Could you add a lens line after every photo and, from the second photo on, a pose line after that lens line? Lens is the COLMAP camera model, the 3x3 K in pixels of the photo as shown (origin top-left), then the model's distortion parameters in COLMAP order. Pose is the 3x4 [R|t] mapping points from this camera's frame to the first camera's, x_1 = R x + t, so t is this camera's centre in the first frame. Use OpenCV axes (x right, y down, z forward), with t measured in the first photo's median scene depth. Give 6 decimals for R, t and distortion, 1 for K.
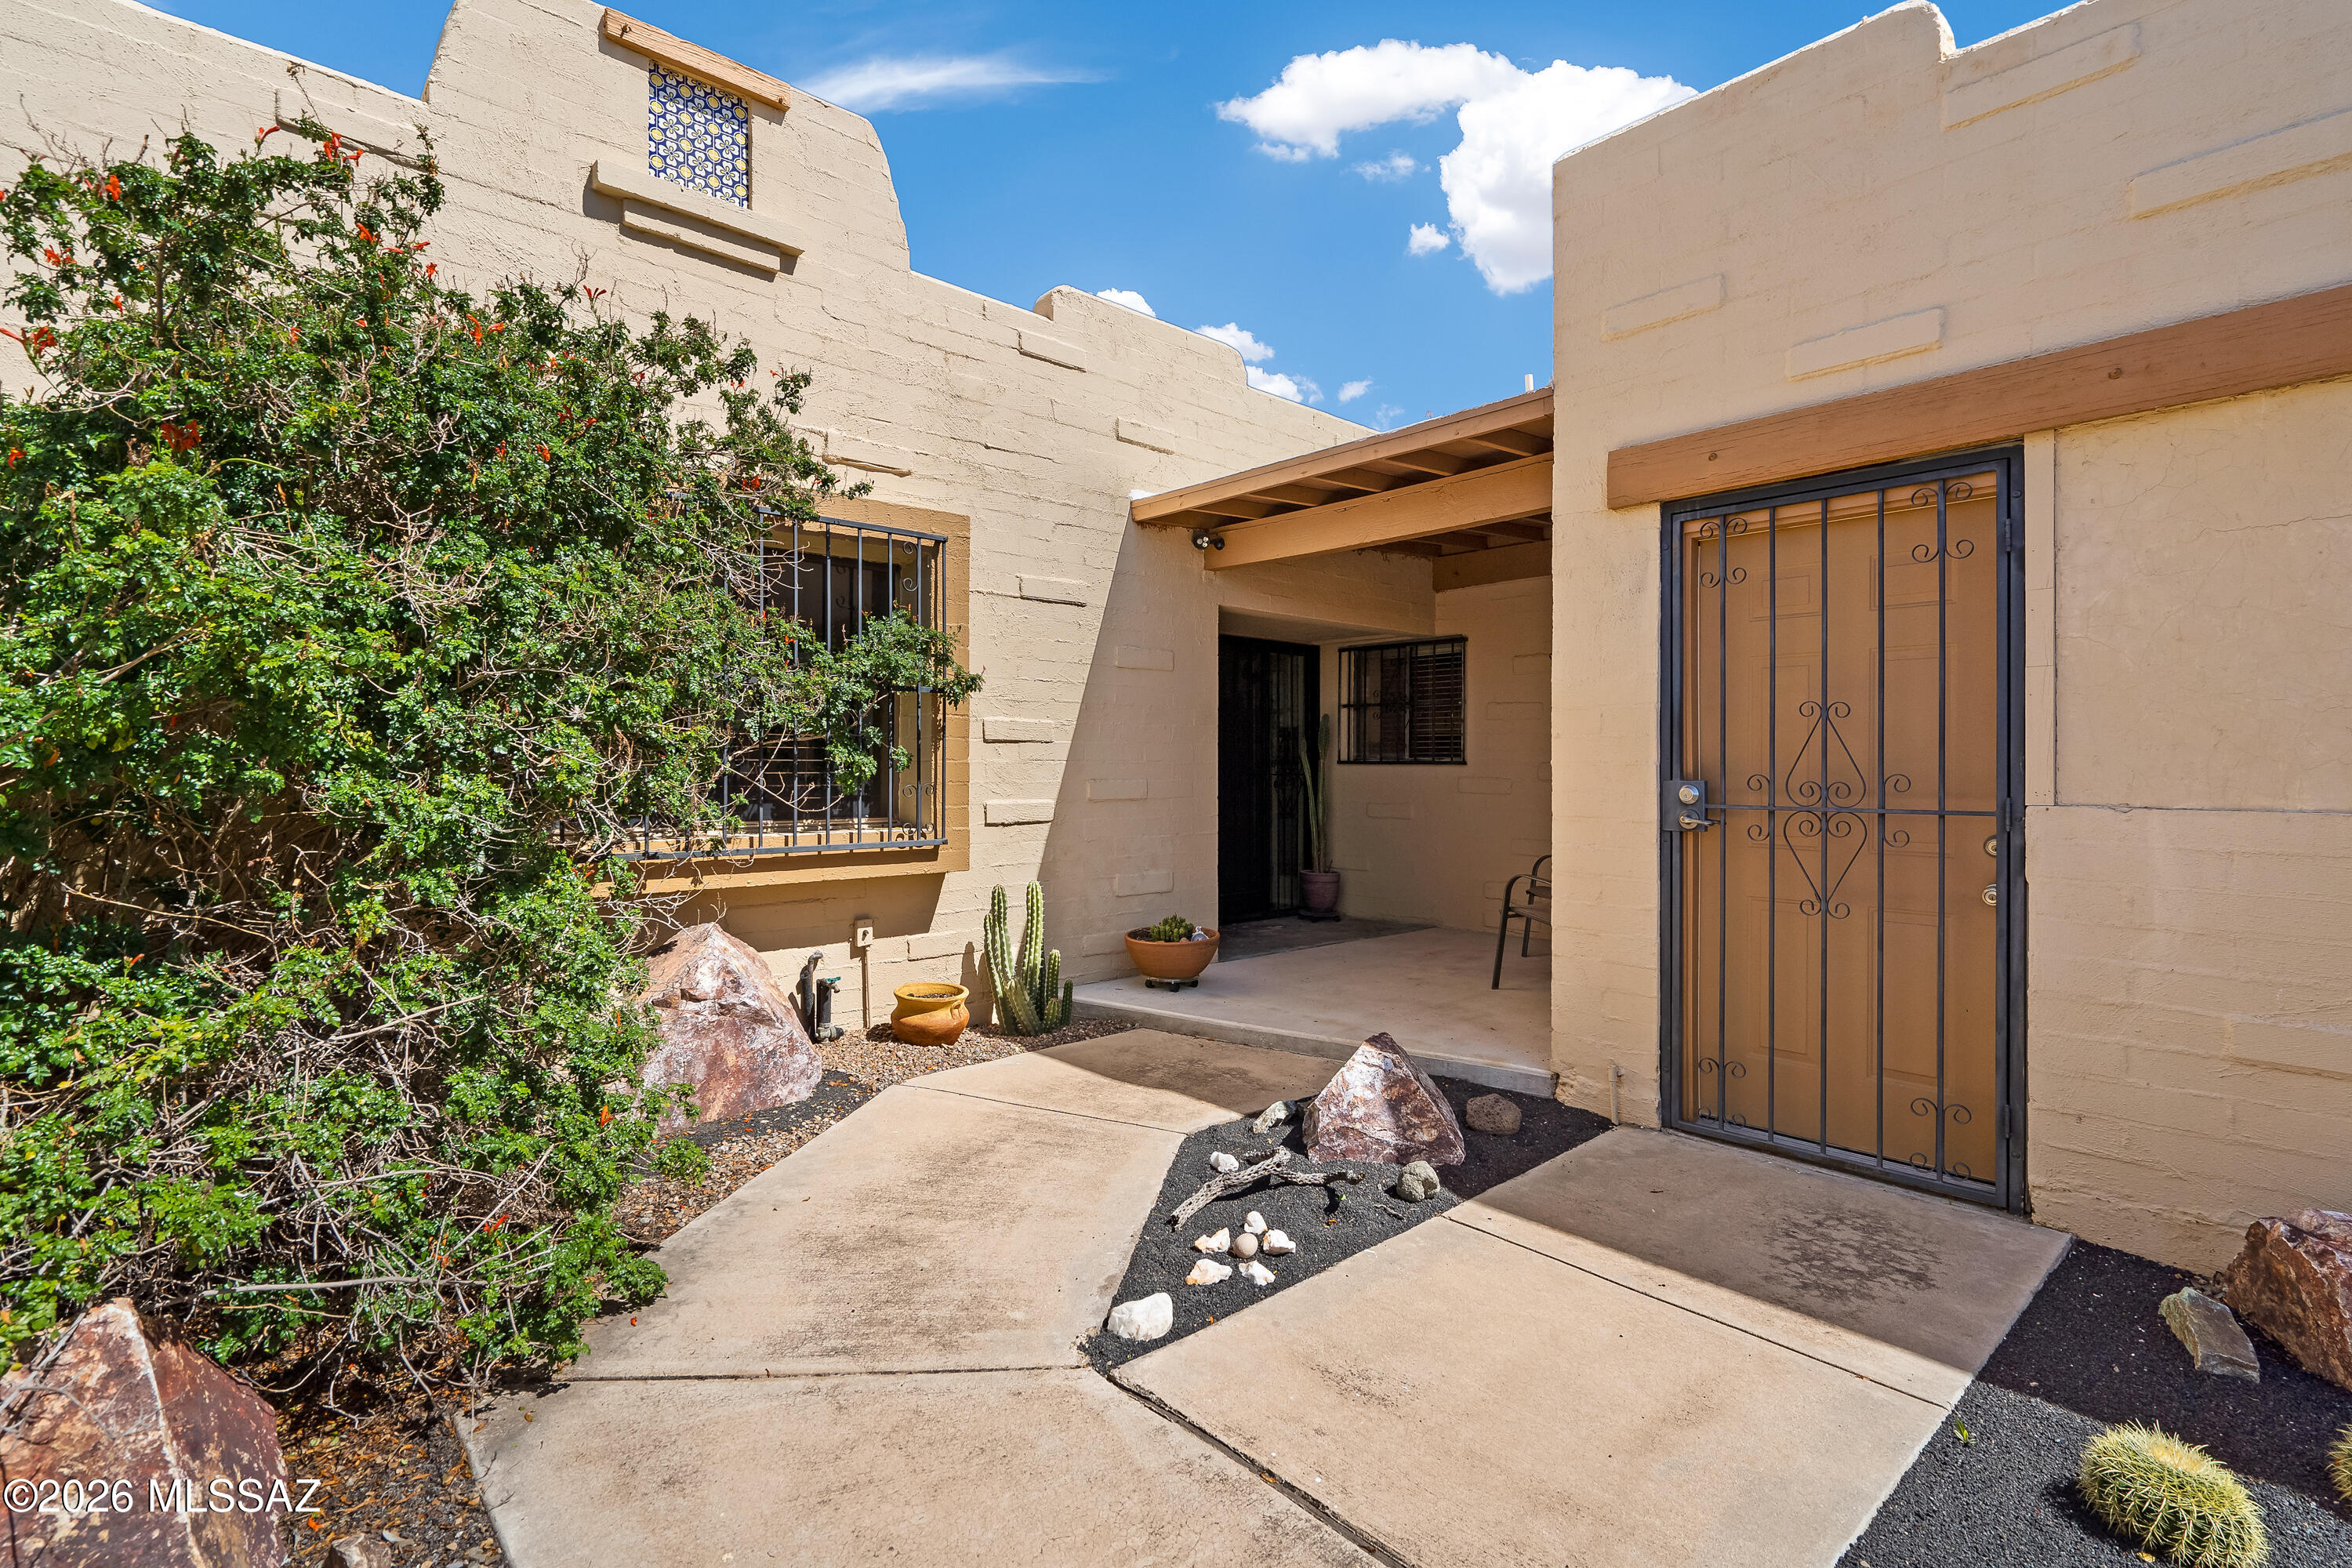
lens RADIAL K [[1077.3, 0, 1165.8], [0, 1077.3, 773.2], [0, 0, 1]] dist [-0.004121, 0.001878]
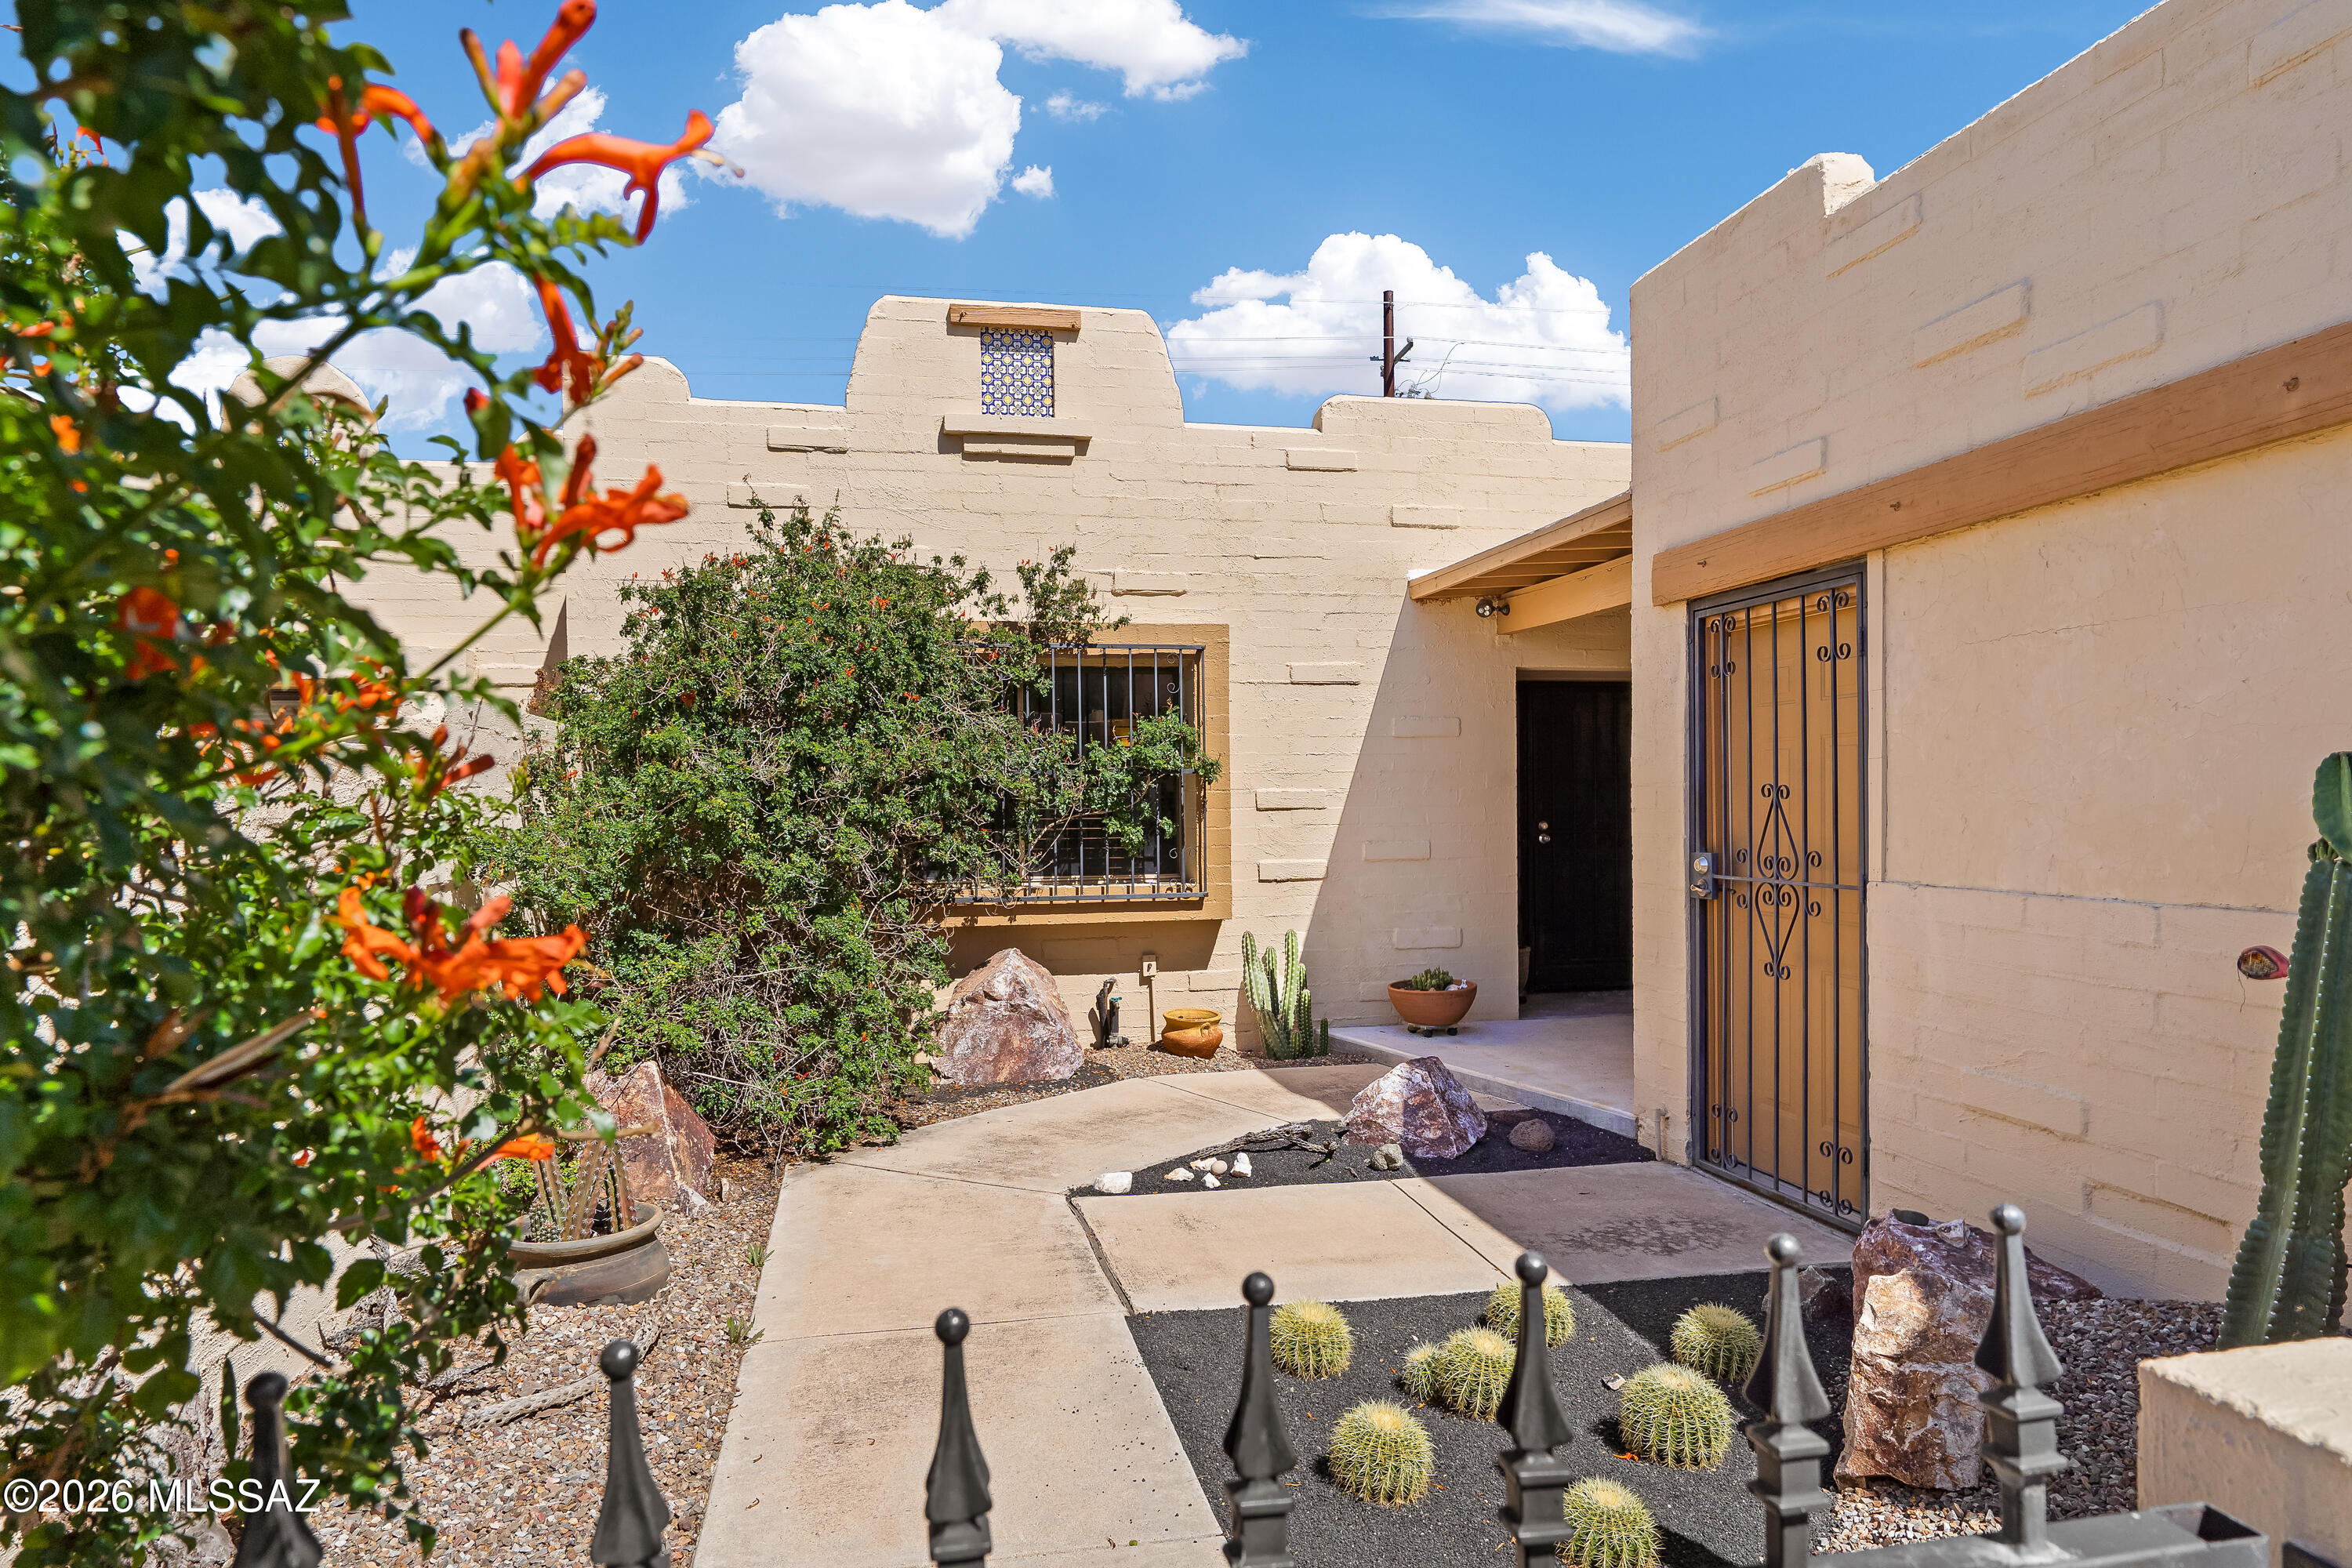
lens RADIAL K [[1416.5, 0, 1165.4], [0, 1416.5, 825.1], [0, 0, 1]] dist [0.003151, -0.000412]
pose [[0.862824, -0.003548, -0.505491, 0.676466], [0.010414, 0.999888, 0.010758, -0.039443], [0.505396, -0.014547, 0.862765, -0.488725]]
